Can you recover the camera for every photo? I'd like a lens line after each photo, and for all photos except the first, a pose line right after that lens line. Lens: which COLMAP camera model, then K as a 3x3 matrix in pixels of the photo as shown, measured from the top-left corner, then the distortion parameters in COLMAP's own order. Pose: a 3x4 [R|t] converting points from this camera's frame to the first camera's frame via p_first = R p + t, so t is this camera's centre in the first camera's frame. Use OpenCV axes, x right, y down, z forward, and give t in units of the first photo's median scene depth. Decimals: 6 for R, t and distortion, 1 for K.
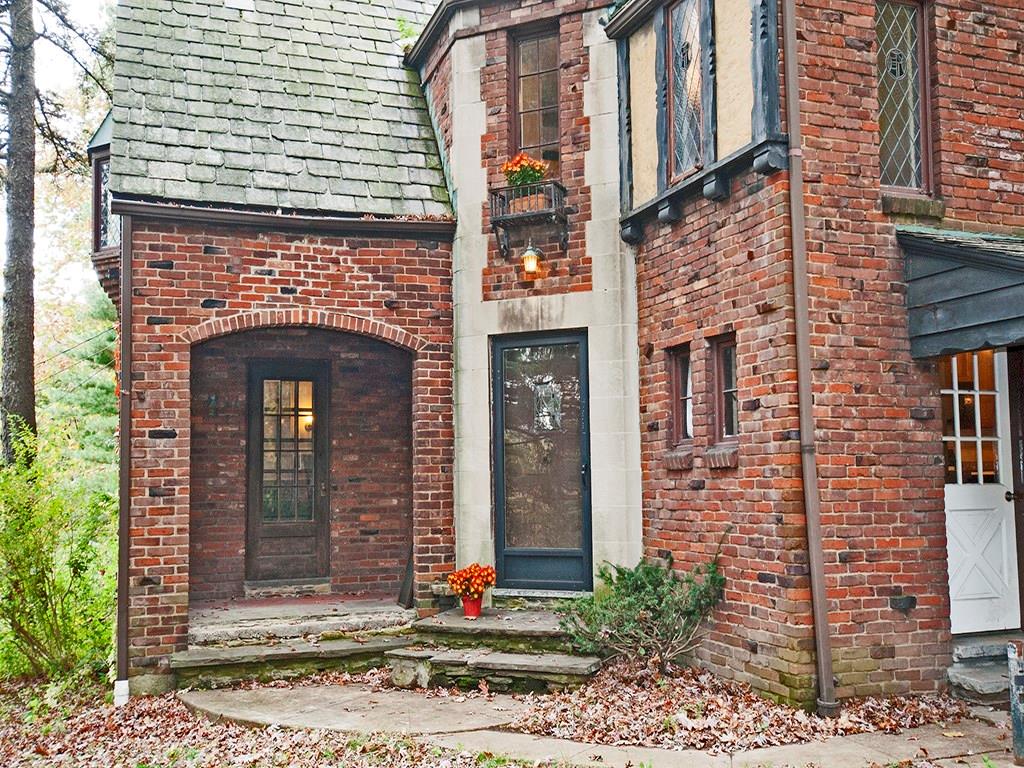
lens RADIAL K [[1075.9, 0, 528.7], [0, 1075.9, 402.8], [0, 0, 1]] dist [0.065260, 0.000000]
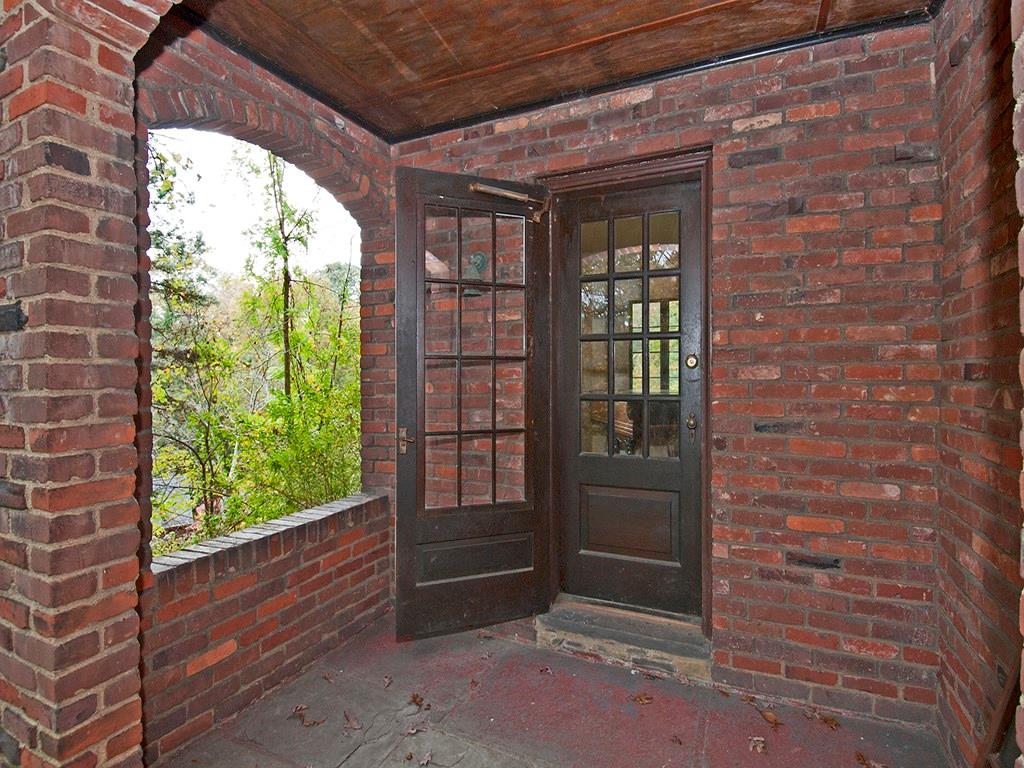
lens RADIAL K [[546.1, 0, 513.2], [0, 546.1, 385.3], [0, 0, 1]] dist [-0.005396, -0.001174]
pose [[0.688399, 0.010997, -0.725249, -0.135006], [0.031219, 0.998509, 0.044774, 0.073979], [0.724660, -0.053464, 0.687029, 1.342675]]
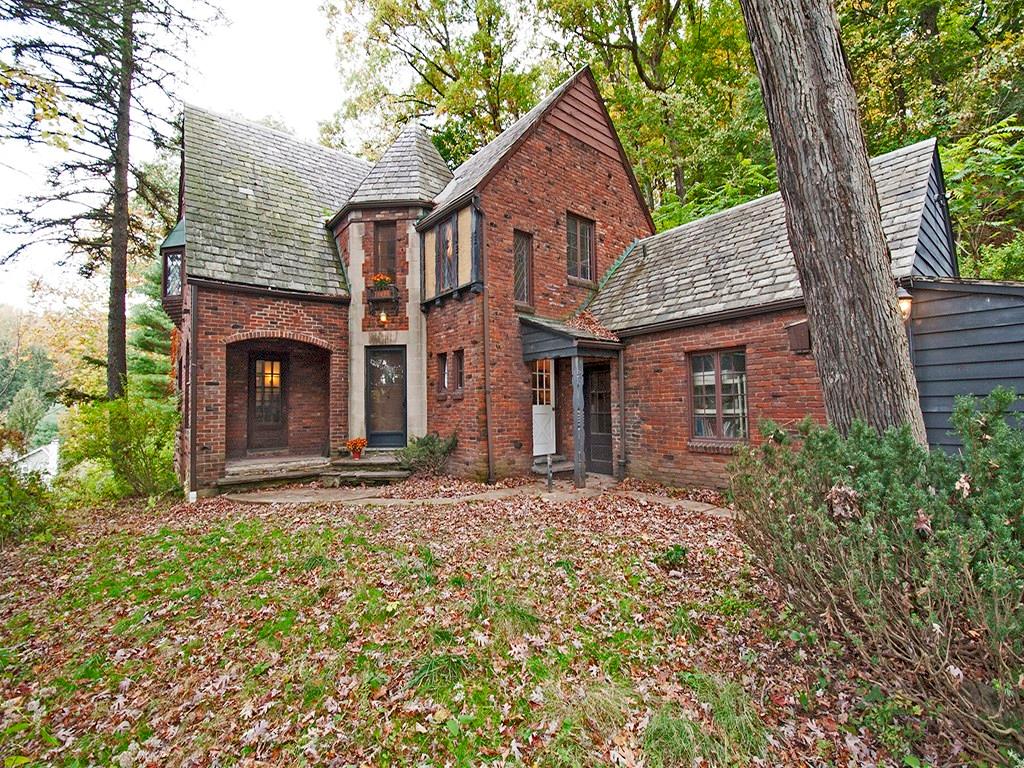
lens RADIAL K [[442.5, 0, 517.4], [0, 442.5, 386.3], [0, 0, 1]] dist [-0.028466, -0.003567]
pose [[0.951133, 0.014657, 0.308434, -0.015146], [-0.022772, 0.999482, 0.022724, -0.000668], [-0.307941, -0.028638, 0.950974, -0.073066]]
